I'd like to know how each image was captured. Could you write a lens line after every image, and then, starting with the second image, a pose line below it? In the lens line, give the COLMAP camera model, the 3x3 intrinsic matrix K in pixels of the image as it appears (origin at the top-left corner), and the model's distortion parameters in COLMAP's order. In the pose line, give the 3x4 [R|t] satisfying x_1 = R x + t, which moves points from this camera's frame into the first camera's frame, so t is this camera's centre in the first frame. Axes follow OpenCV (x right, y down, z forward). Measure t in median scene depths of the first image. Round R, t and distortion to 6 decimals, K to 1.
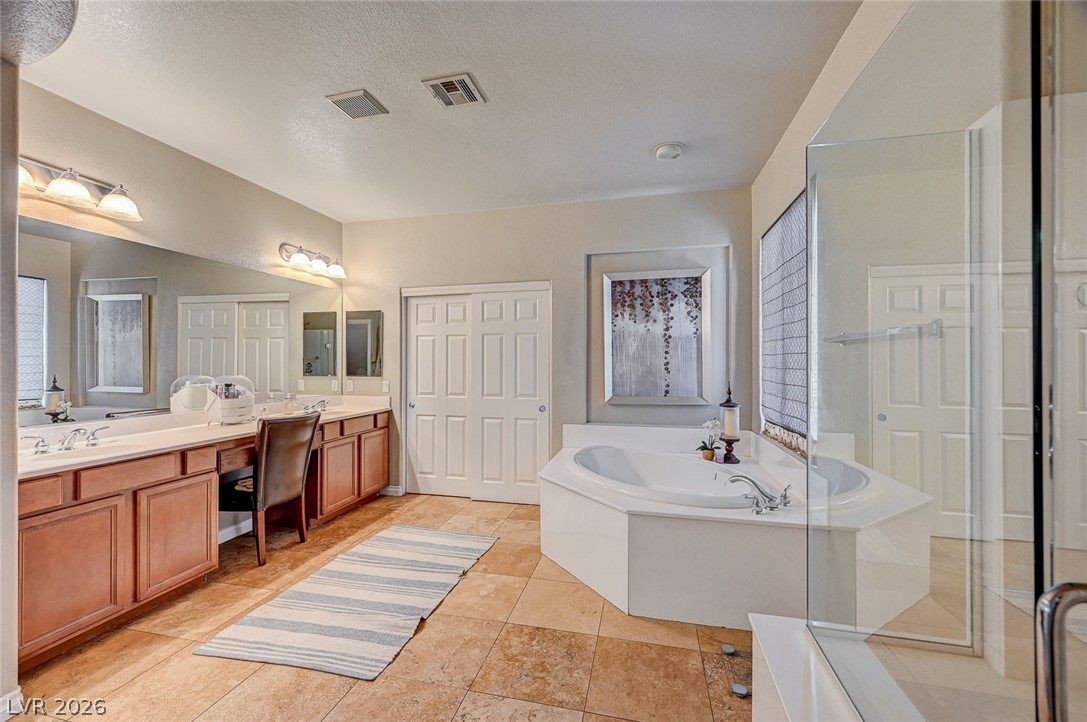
lens RADIAL K [[429.7, 0, 543.5], [0, 429.7, 361.0], [0, 0, 1]] dist [0.000439, 0.000162]
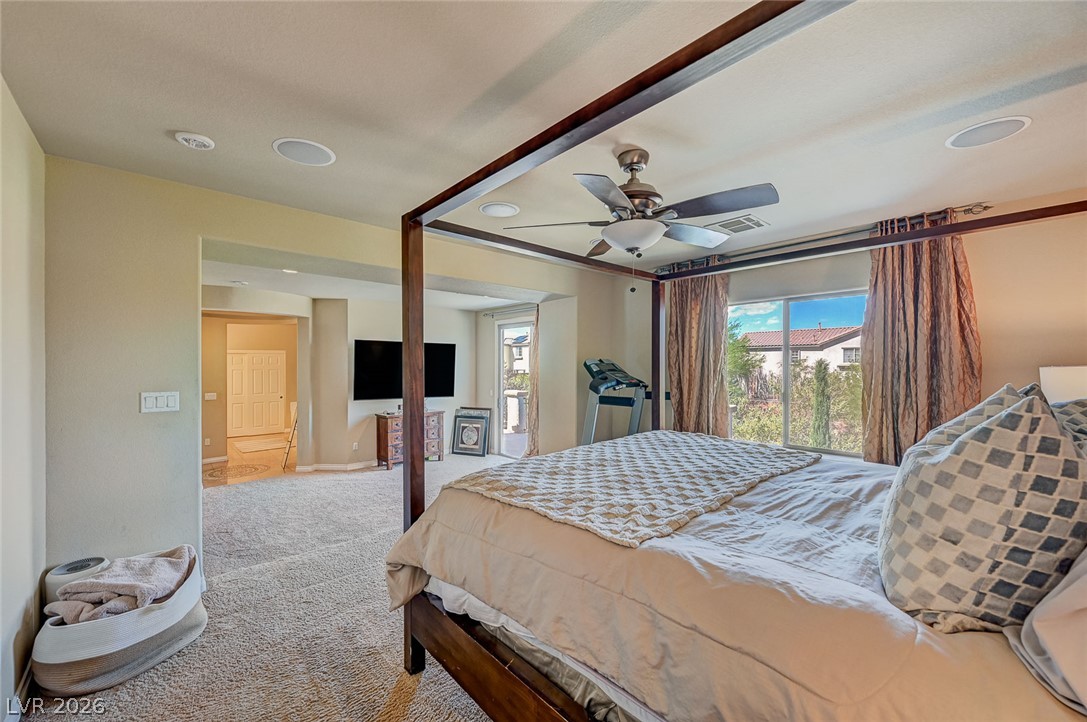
lens RADIAL K [[426.1, 0, 543.9], [0, 426.1, 365.4], [0, 0, 1]] dist [0.000604, 0.000083]
pose [[0.565023, -0.000523, 0.825075, -1.367265], [-0.000152, 1.000000, 0.000738, -0.097704], [-0.825075, -0.000542, 0.565023, -2.004926]]
